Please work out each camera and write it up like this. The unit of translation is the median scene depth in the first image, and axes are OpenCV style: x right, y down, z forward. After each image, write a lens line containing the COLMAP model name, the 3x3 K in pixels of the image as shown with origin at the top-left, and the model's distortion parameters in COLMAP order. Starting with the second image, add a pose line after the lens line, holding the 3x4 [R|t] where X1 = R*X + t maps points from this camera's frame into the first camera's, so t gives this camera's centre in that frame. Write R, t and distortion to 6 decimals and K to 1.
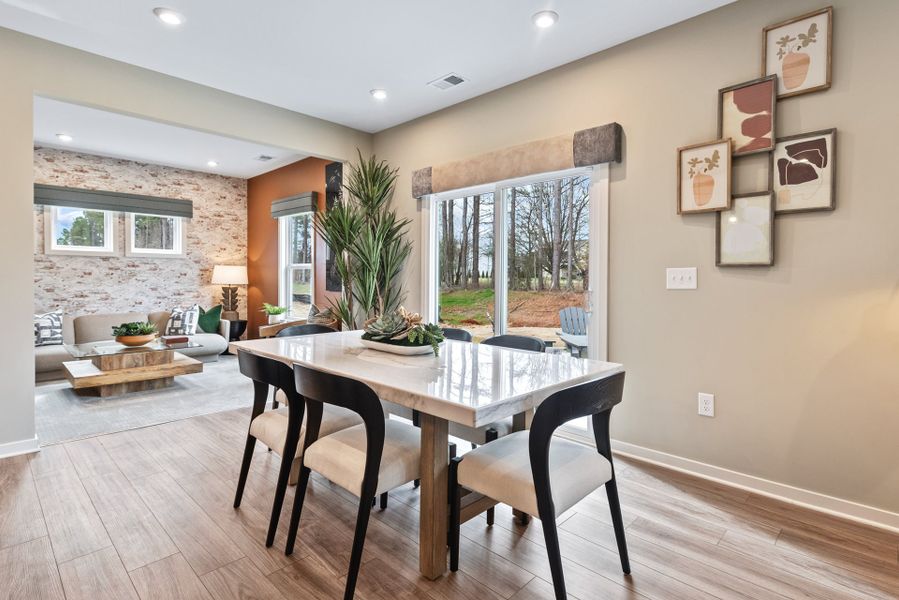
lens RADIAL K [[441.0, 0, 448.8], [0, 441.0, 285.3], [0, 0, 1]] dist [0.001580, -0.000205]
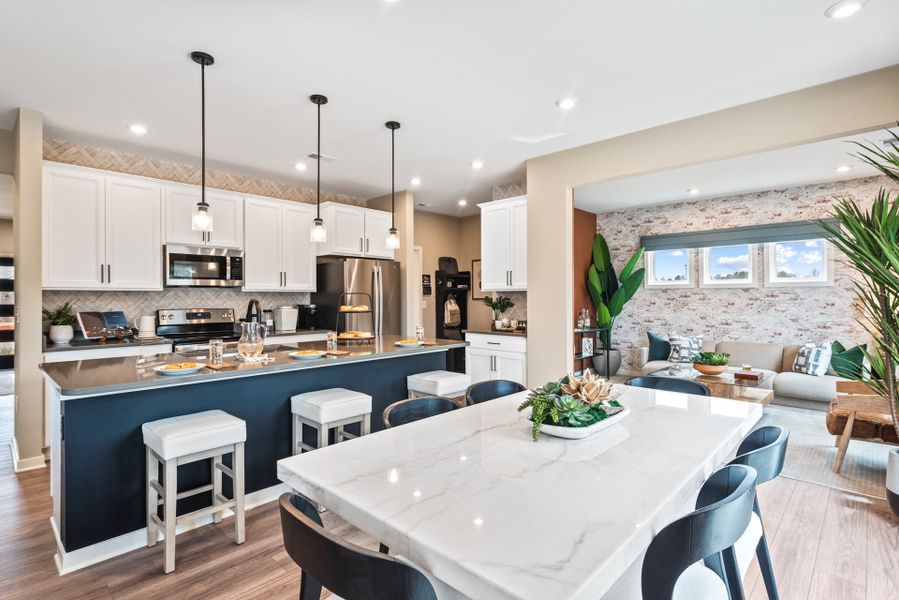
lens RADIAL K [[441.0, 0, 448.8], [0, 441.0, 285.3], [0, 0, 1]] dist [0.001580, -0.000205]
pose [[0.012232, -0.046486, -0.998844, 0.265393], [-0.025461, 0.998580, -0.046786, -0.003650], [0.999601, 0.026004, 0.011031, 0.278400]]
